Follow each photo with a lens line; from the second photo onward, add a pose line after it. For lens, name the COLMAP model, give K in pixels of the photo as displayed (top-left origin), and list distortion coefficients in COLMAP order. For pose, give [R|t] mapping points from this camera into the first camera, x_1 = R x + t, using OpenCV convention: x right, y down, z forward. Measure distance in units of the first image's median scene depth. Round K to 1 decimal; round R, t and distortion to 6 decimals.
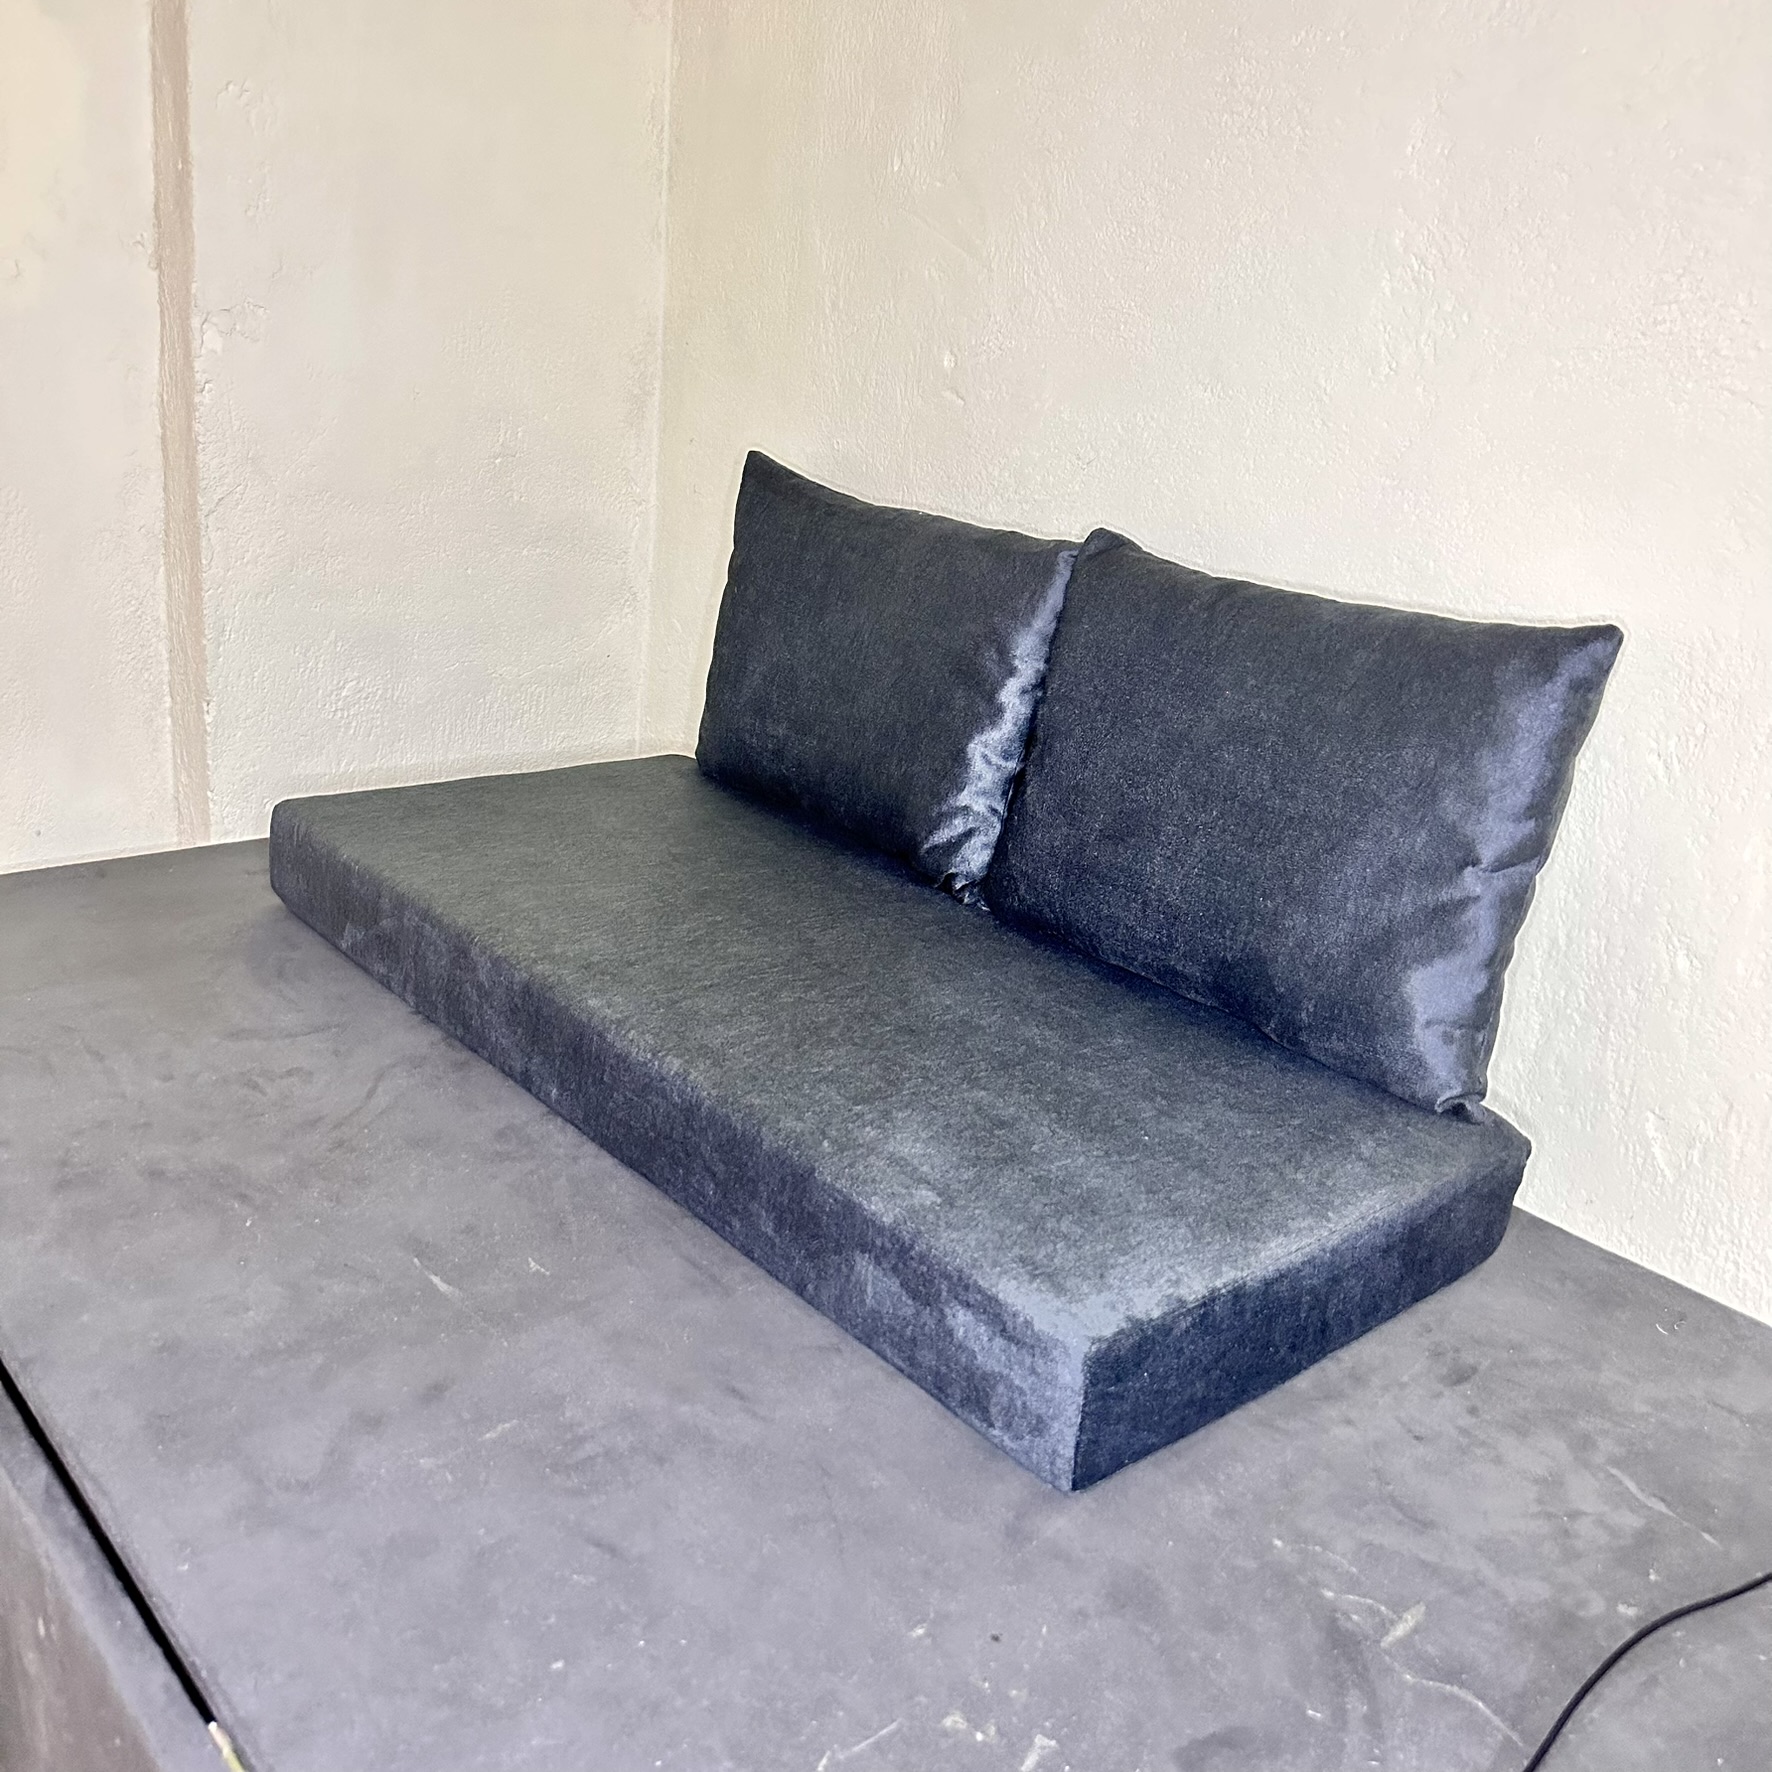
lens RADIAL K [[1640.5, 0, 886.0], [0, 1640.5, 886.0], [0, 0, 1]] dist [0.001266, -0.029583]
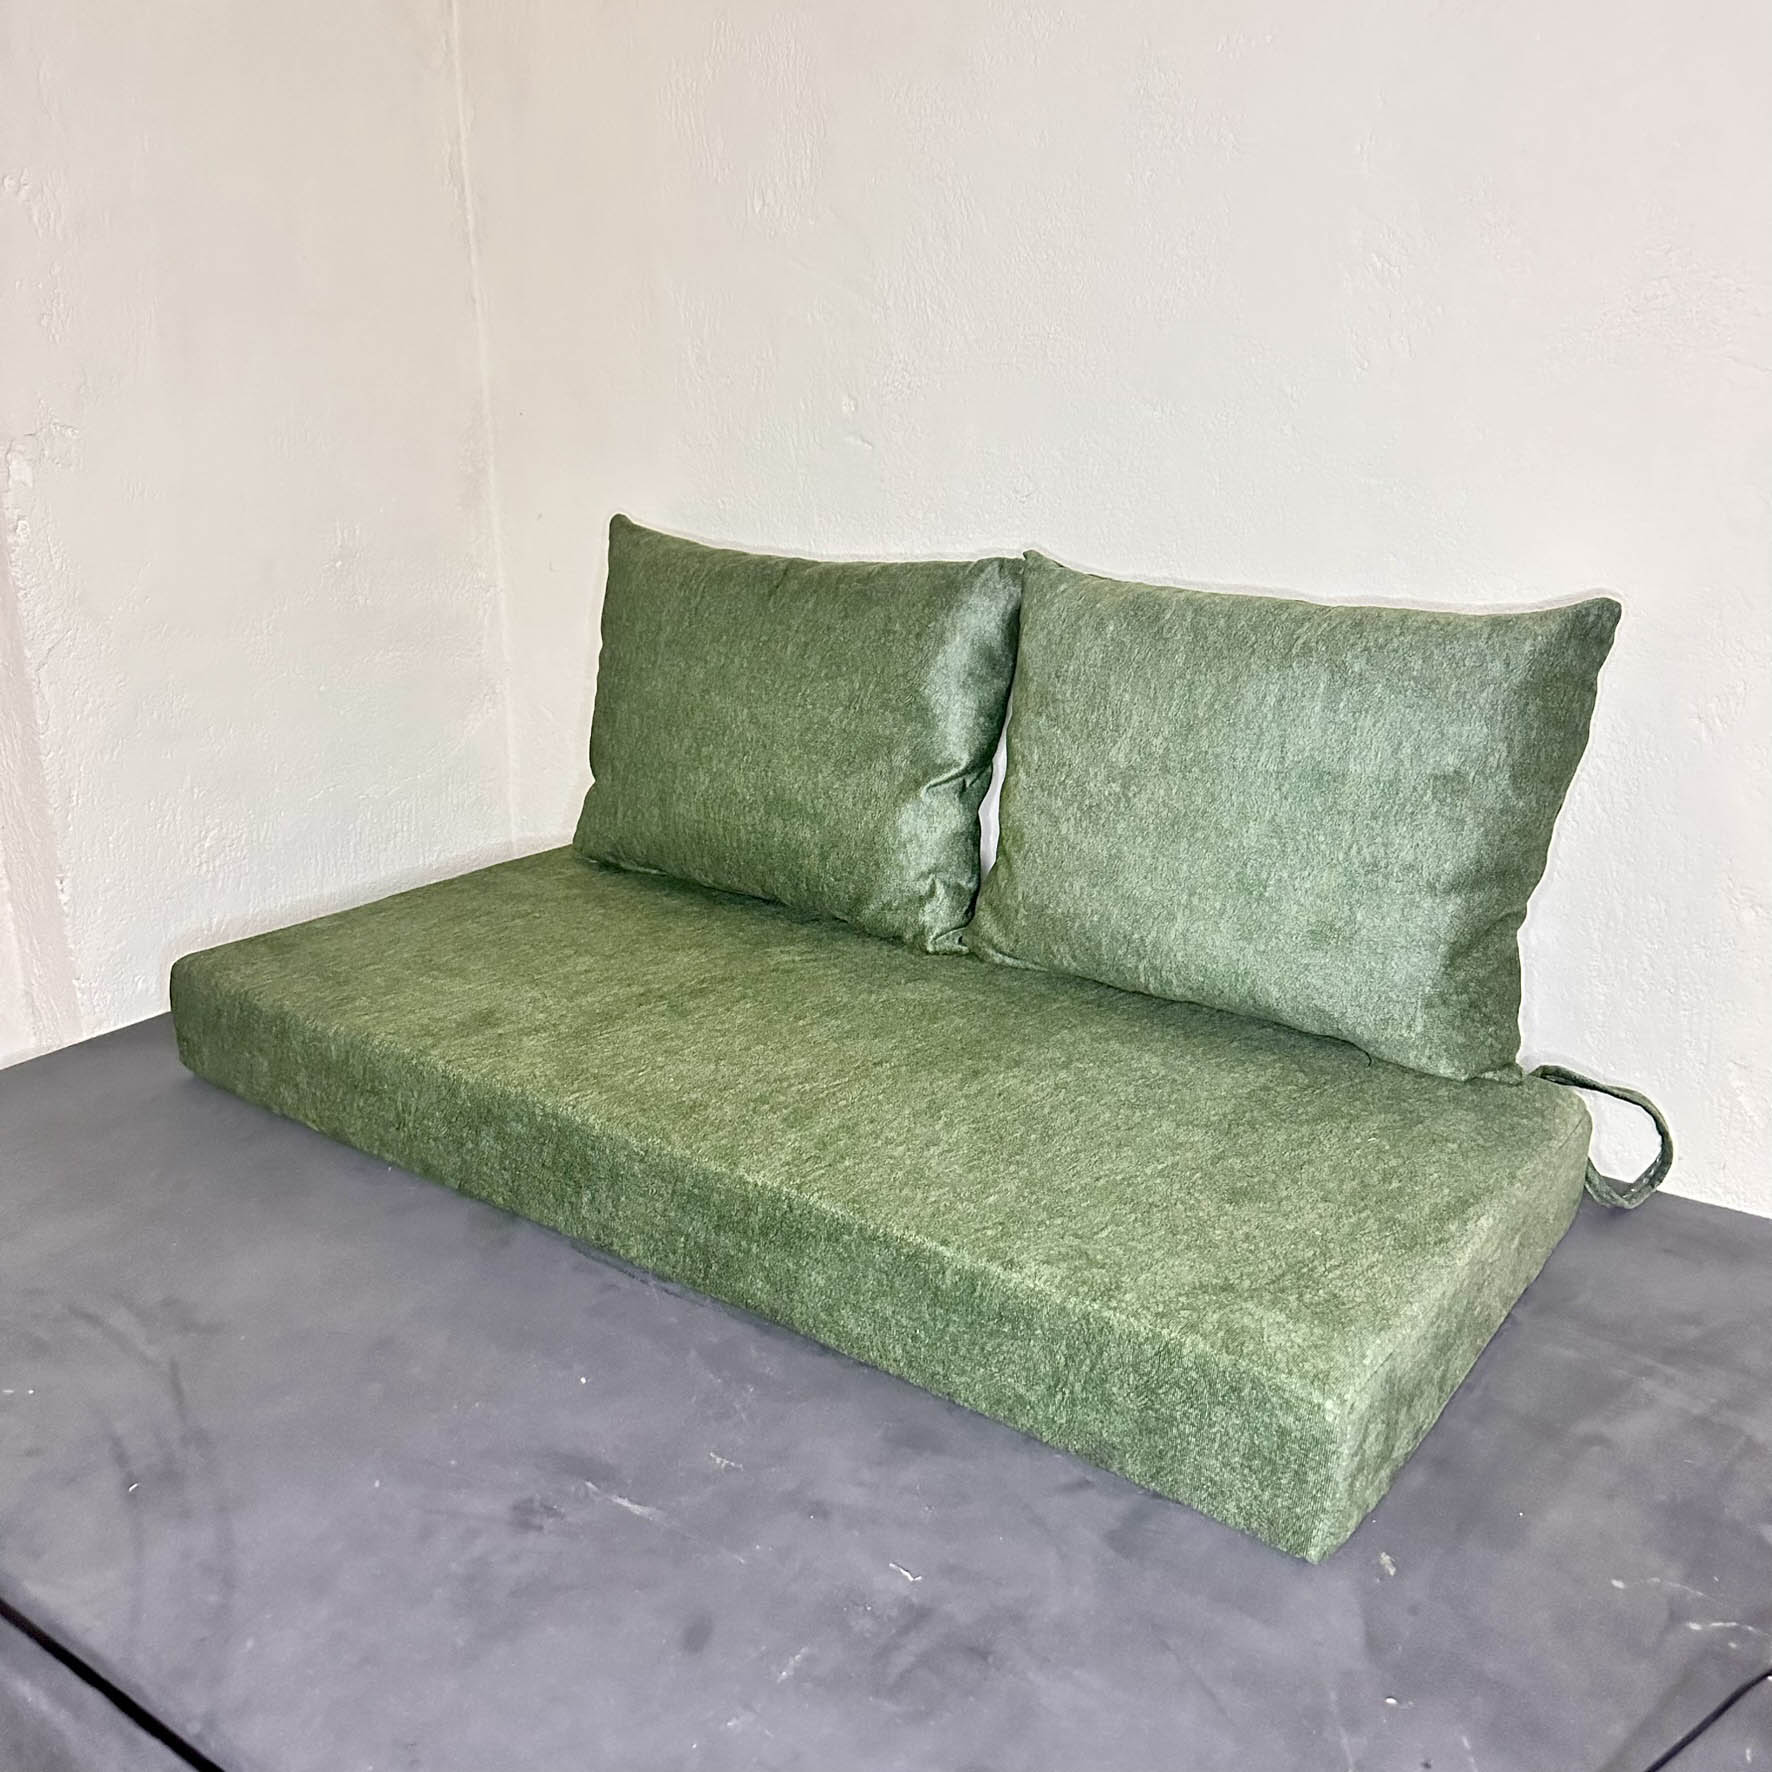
lens RADIAL K [[1647.8, 0, 868.5], [0, 1647.8, 889.2], [0, 0, 1]] dist [0.006555, -0.028679]
pose [[0.970424, -0.159109, 0.181555, -0.233838], [0.160996, 0.986945, 0.004393, -0.062318], [-0.179884, 0.024967, 0.983371, 0.087342]]
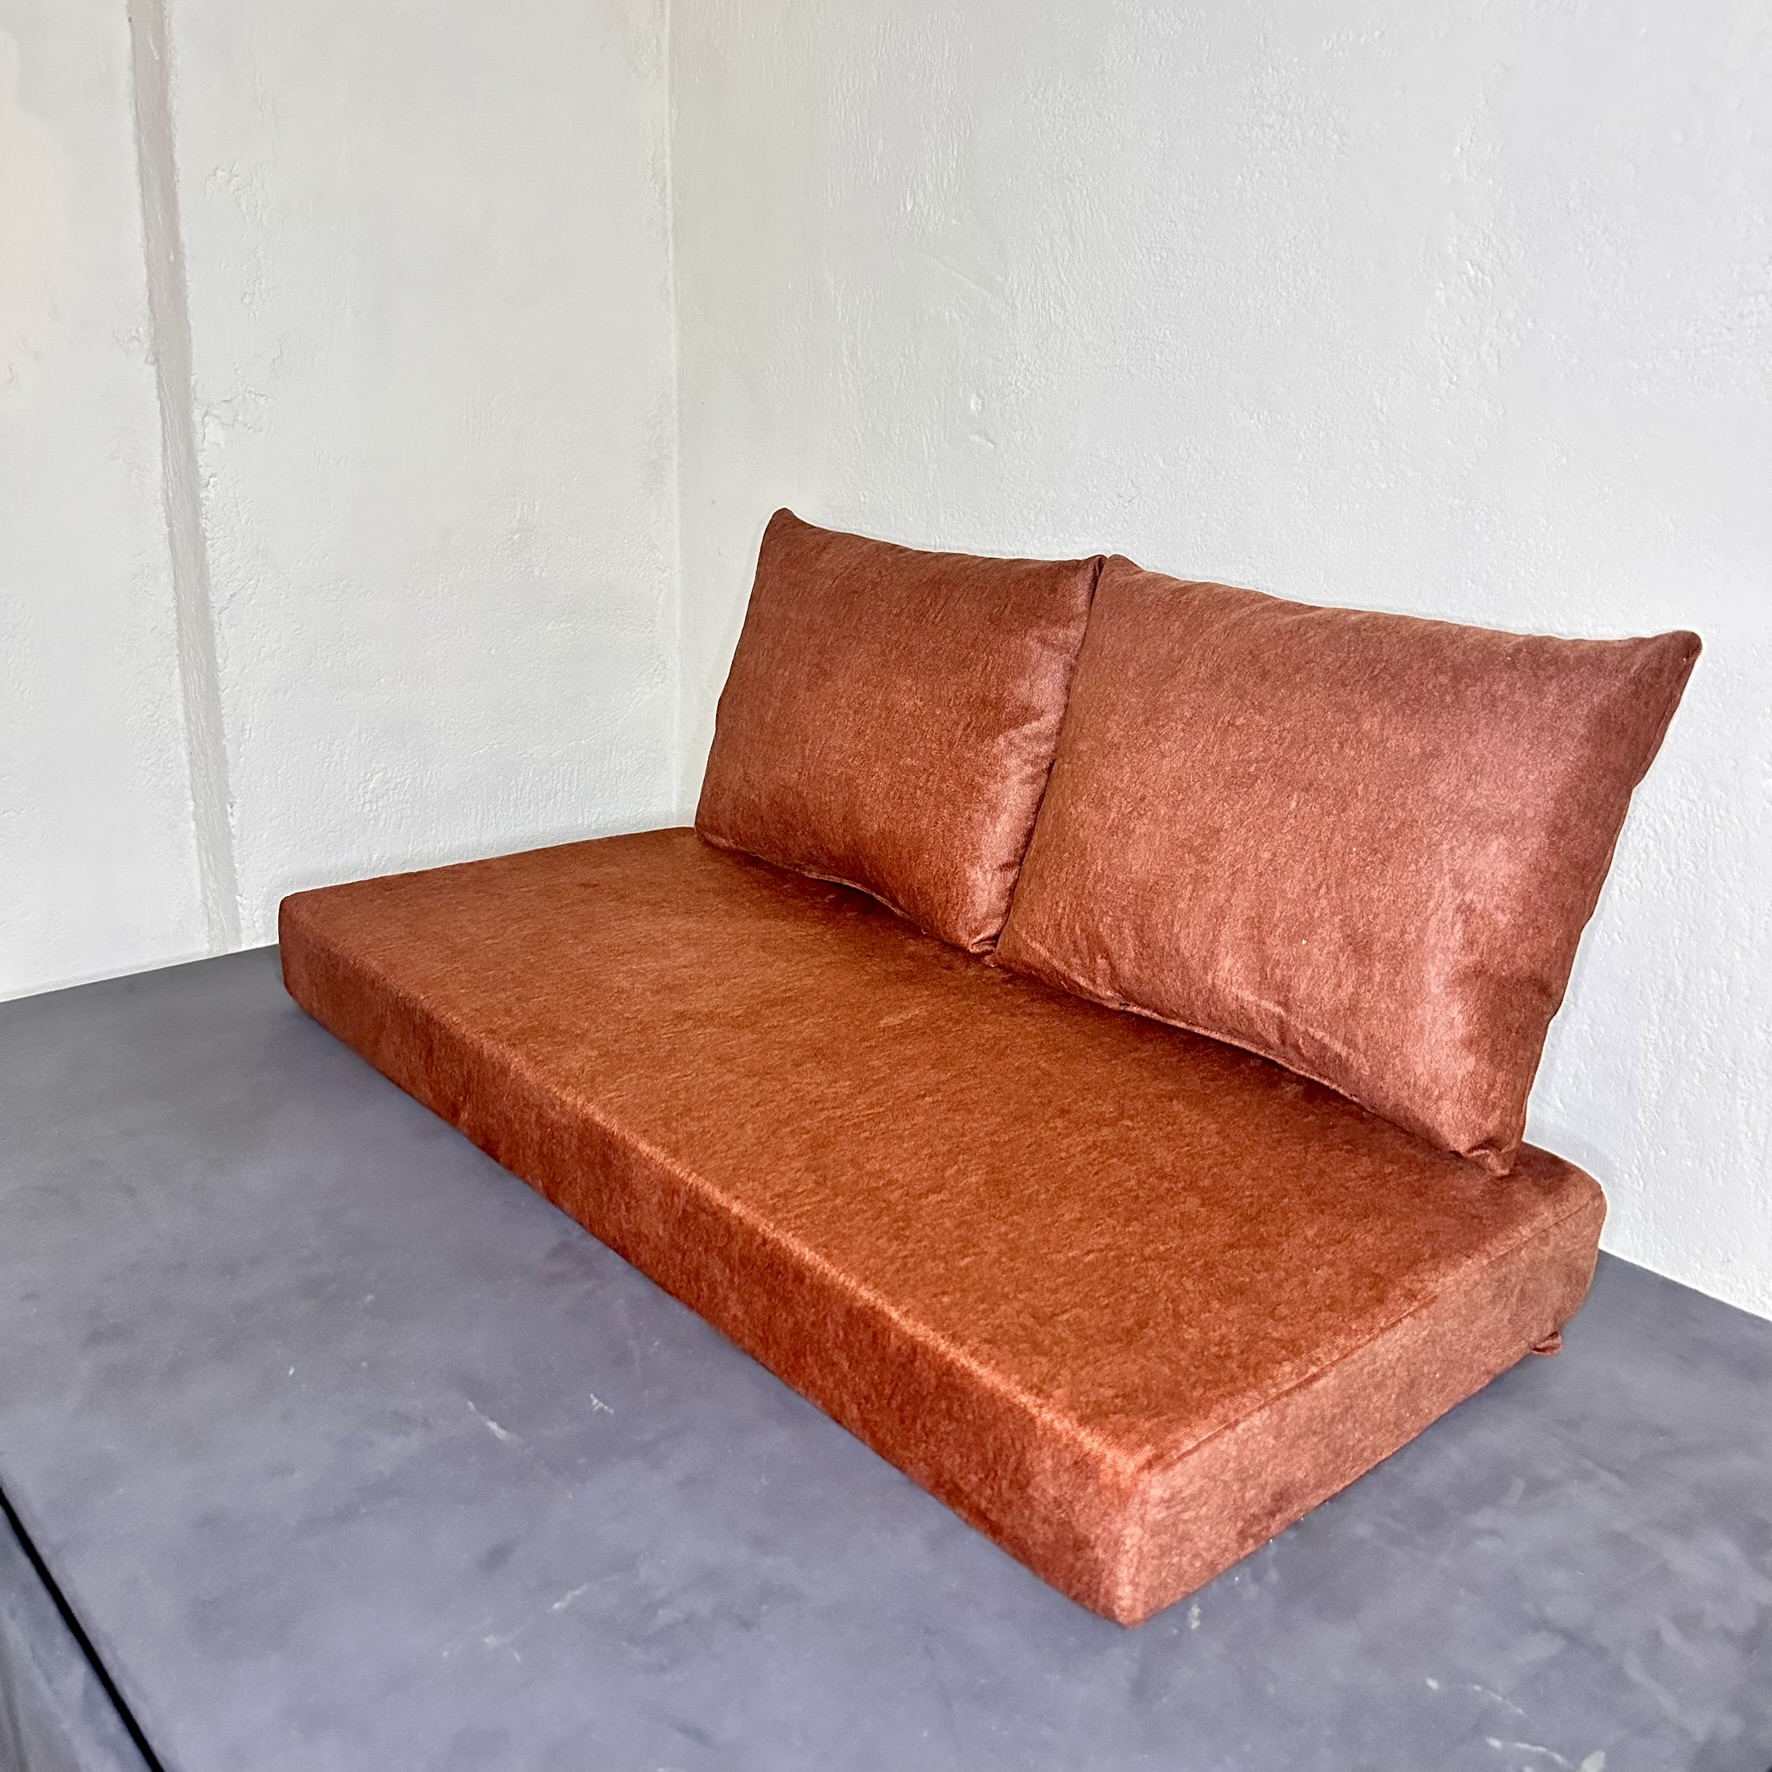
lens RADIAL K [[1643.2, 0, 889.7], [0, 1643.2, 893.2], [0, 0, 1]] dist [-0.007725, -0.016758]
pose [[0.997941, -0.059719, -0.023410, -0.009486], [0.059264, 0.998049, -0.019672, -0.026605], [0.024539, 0.018244, 0.999532, 0.064617]]
